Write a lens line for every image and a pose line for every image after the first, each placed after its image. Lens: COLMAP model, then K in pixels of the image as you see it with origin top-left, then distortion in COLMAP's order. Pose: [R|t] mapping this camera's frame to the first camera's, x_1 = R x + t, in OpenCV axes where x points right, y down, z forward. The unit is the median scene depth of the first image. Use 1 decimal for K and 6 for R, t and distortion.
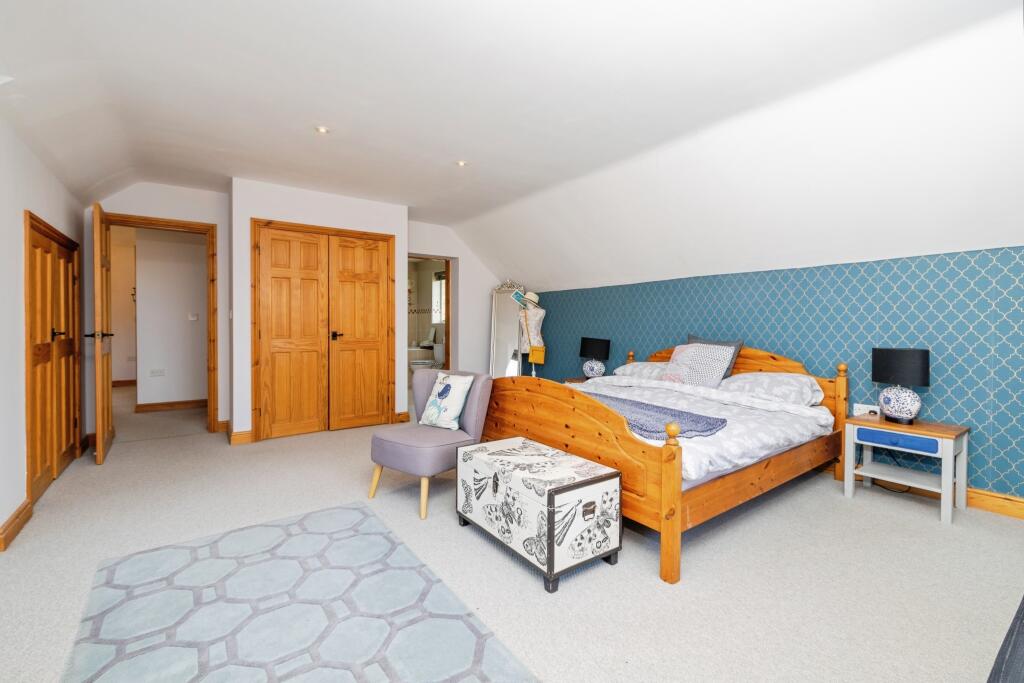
lens RADIAL K [[439.8, 0, 513.7], [0, 439.8, 330.2], [0, 0, 1]] dist [-0.004272, -0.000169]
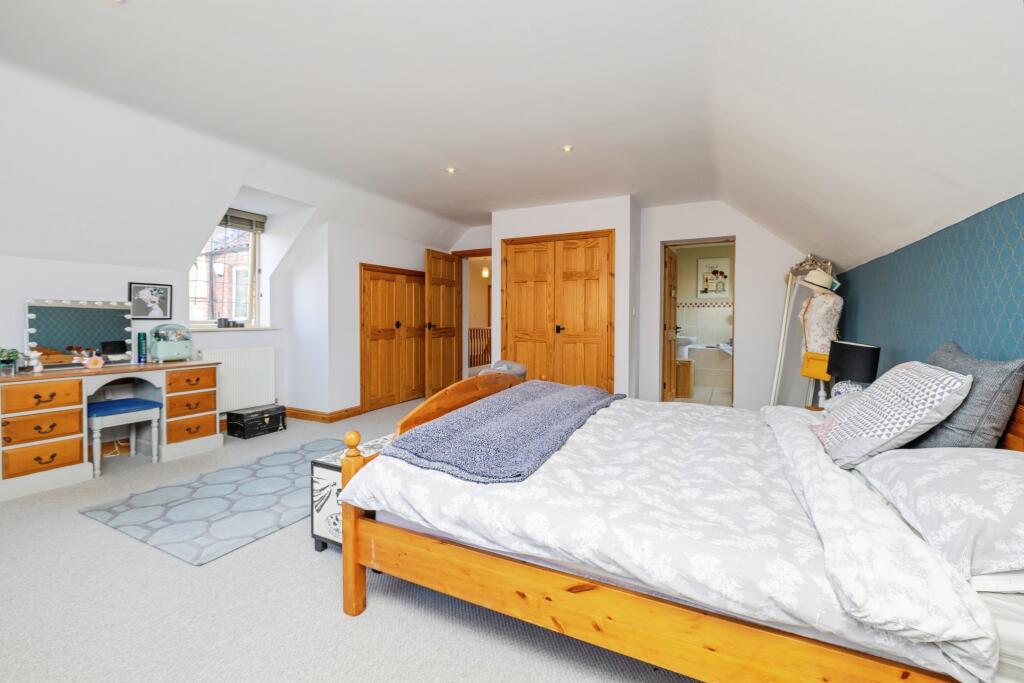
lens RADIAL K [[439.8, 0, 506.7], [0, 439.8, 324.5], [0, 0, 1]] dist [-0.004272, -0.000169]
pose [[0.452500, 0.011359, -0.891692, 0.538627], [-0.015716, 0.999865, 0.004761, -0.003206], [0.891626, 0.011860, 0.452617, 0.371011]]
